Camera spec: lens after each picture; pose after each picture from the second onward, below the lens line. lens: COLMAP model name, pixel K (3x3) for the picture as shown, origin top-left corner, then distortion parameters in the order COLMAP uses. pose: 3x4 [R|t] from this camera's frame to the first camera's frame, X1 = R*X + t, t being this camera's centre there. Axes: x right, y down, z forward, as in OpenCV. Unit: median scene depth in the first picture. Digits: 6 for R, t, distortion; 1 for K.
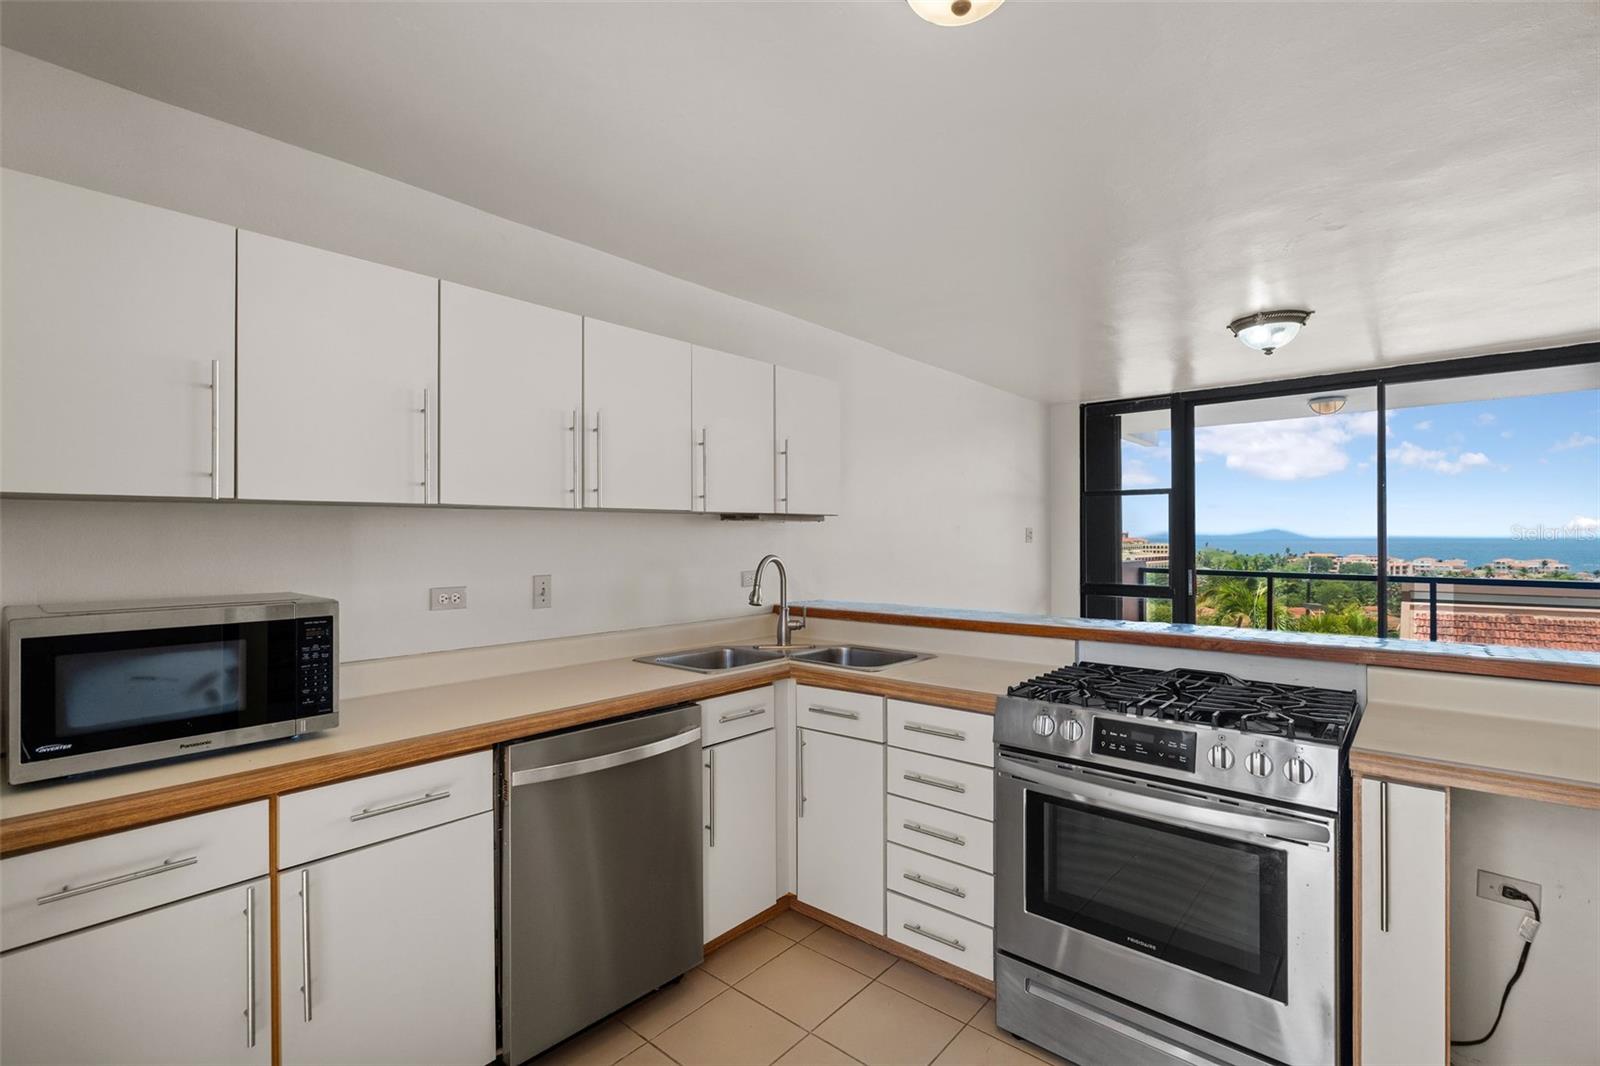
lens RADIAL K [[725.8, 0, 792.7], [0, 725.8, 529.9], [0, 0, 1]] dist [0.001705, -0.000010]
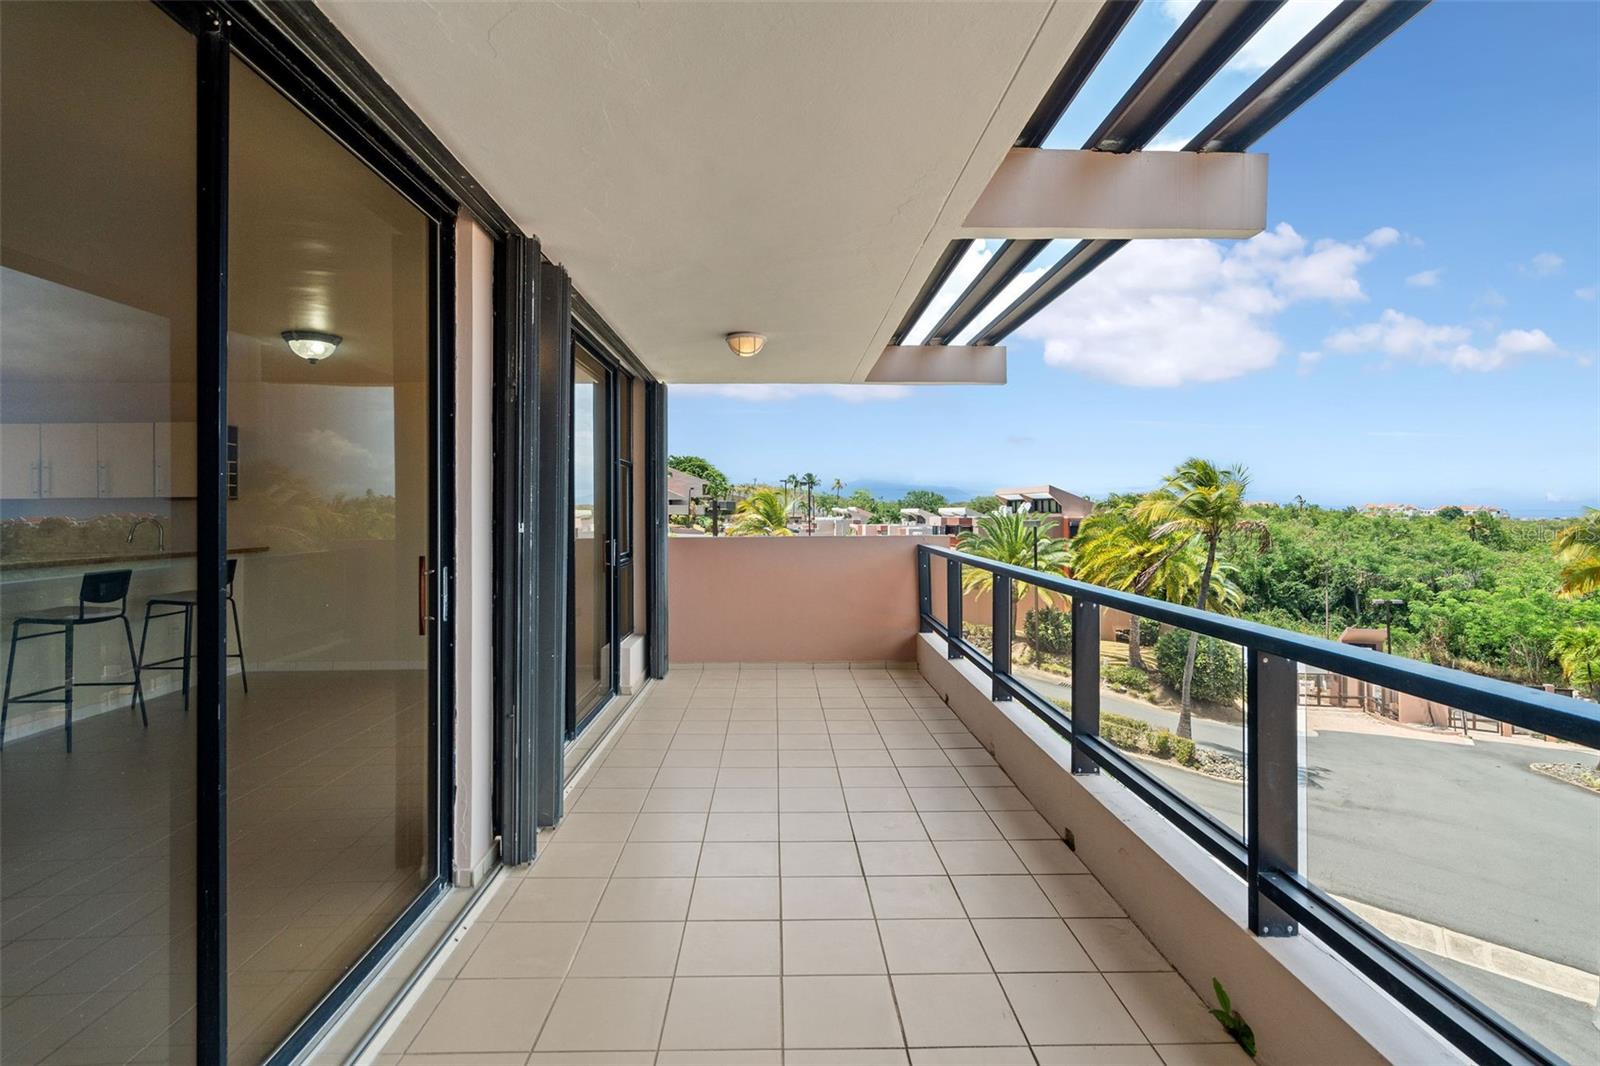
lens RADIAL K [[787.1, 0, 795.3], [0, 787.1, 507.0], [0, 0, 1]] dist [0.003005, 0.000739]
pose [[0.672838, -0.007687, -0.739750, 2.710680], [0.010661, 0.999943, -0.000693, 0.024619], [0.739713, -0.007420, 0.672881, 0.863464]]
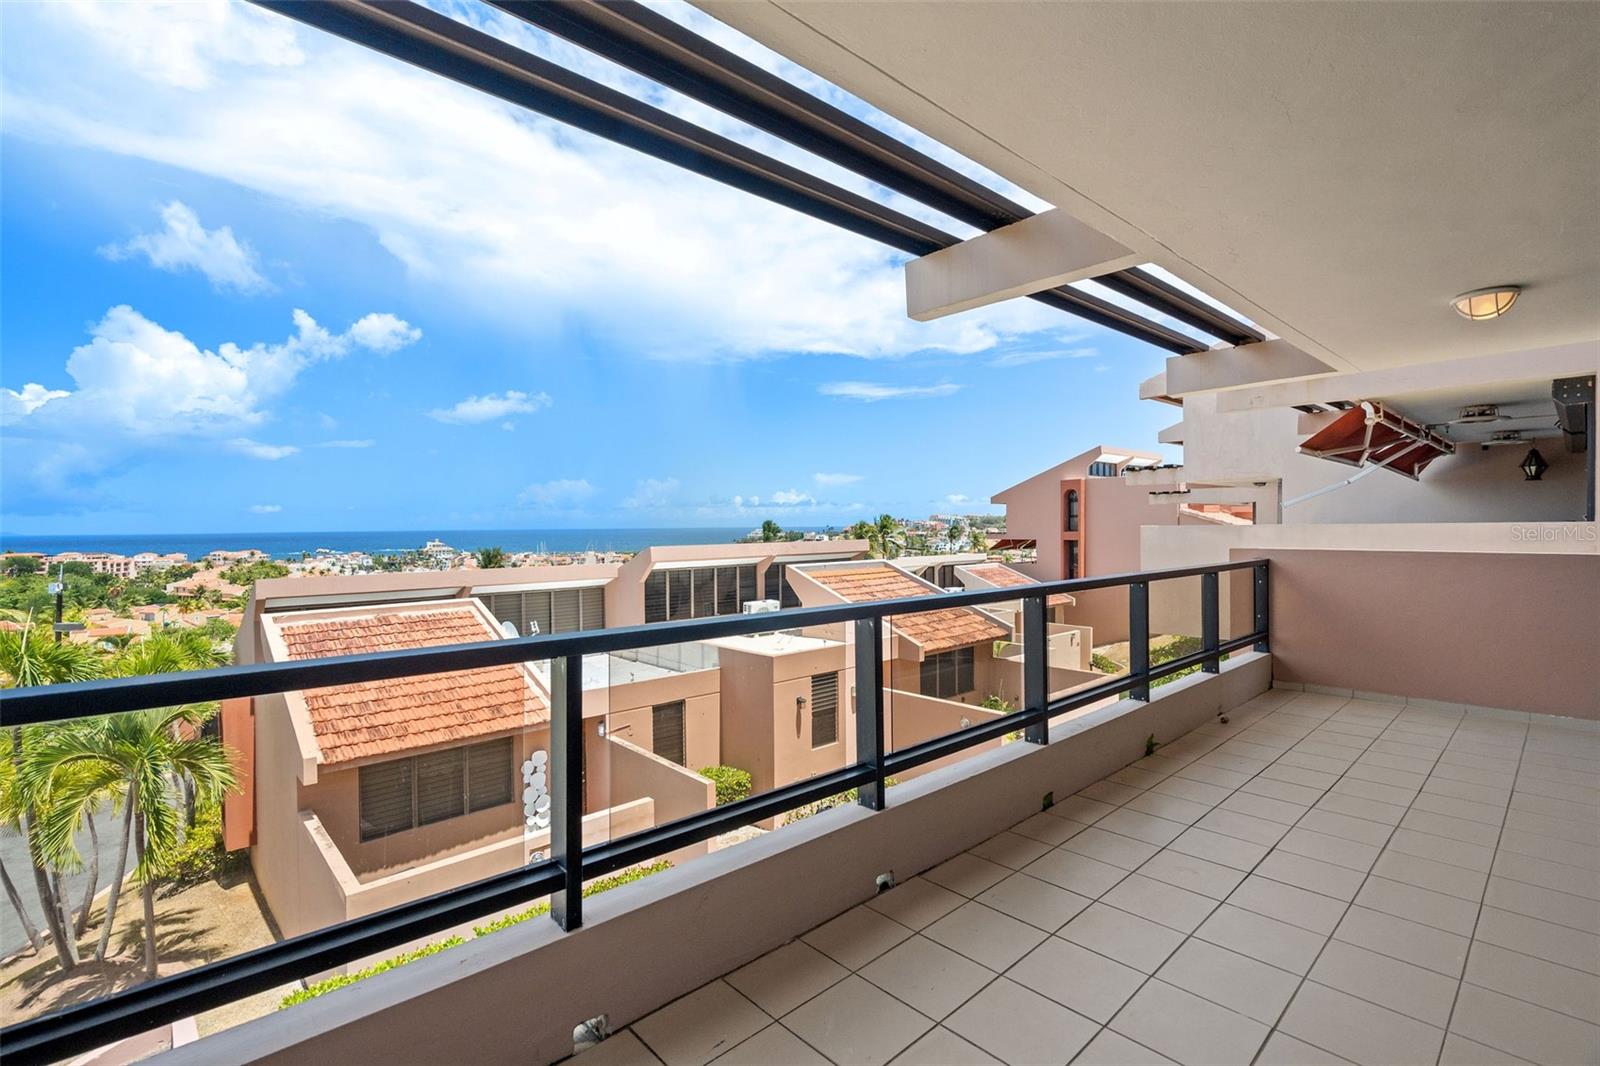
lens RADIAL K [[725.8, 0, 792.7], [0, 725.8, 529.9], [0, 0, 1]] dist [0.001705, -0.000010]
pose [[0.124493, -0.008756, 0.992182, 0.945754], [0.001728, 0.999961, 0.008608, 0.035255], [-0.992219, 0.000642, 0.124503, 2.095438]]
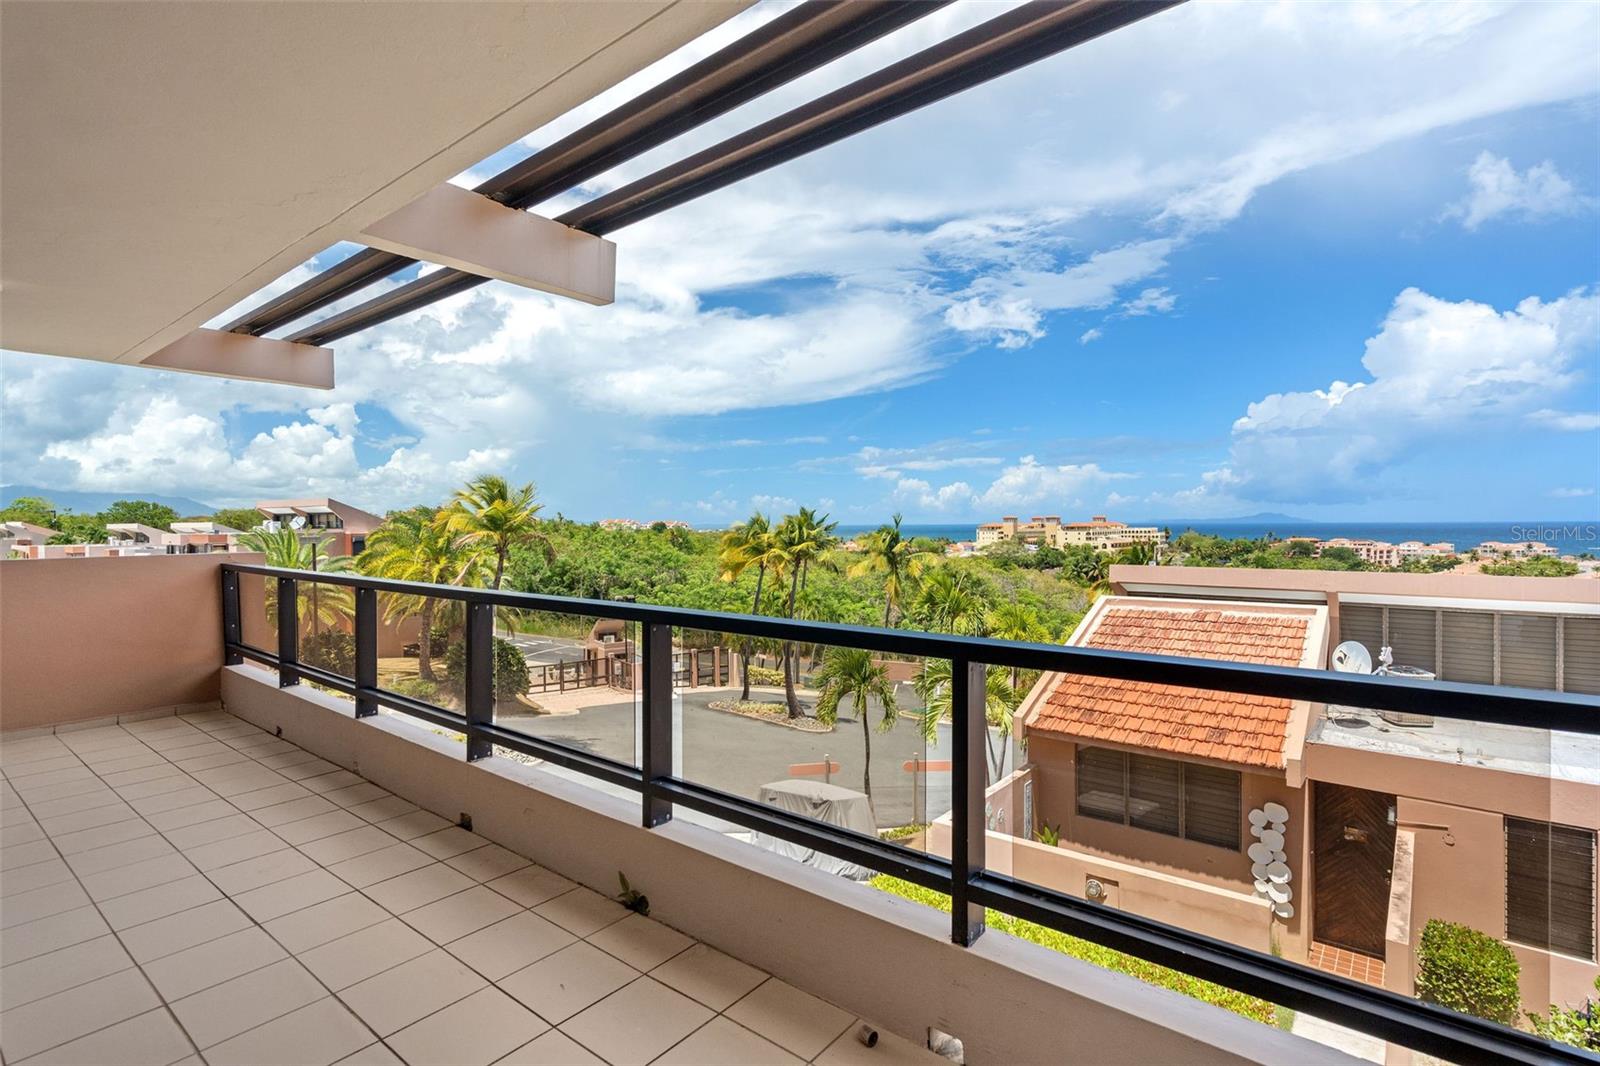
lens RADIAL K [[769.8, 0, 791.5], [0, 769.8, 530.2], [0, 0, 1]] dist [0.003261, 0.000743]
pose [[0.999457, -0.007078, 0.032177, 2.603258], [0.006517, 0.999825, 0.017519, 0.028301], [-0.032296, -0.017300, 0.999329, 0.676074]]
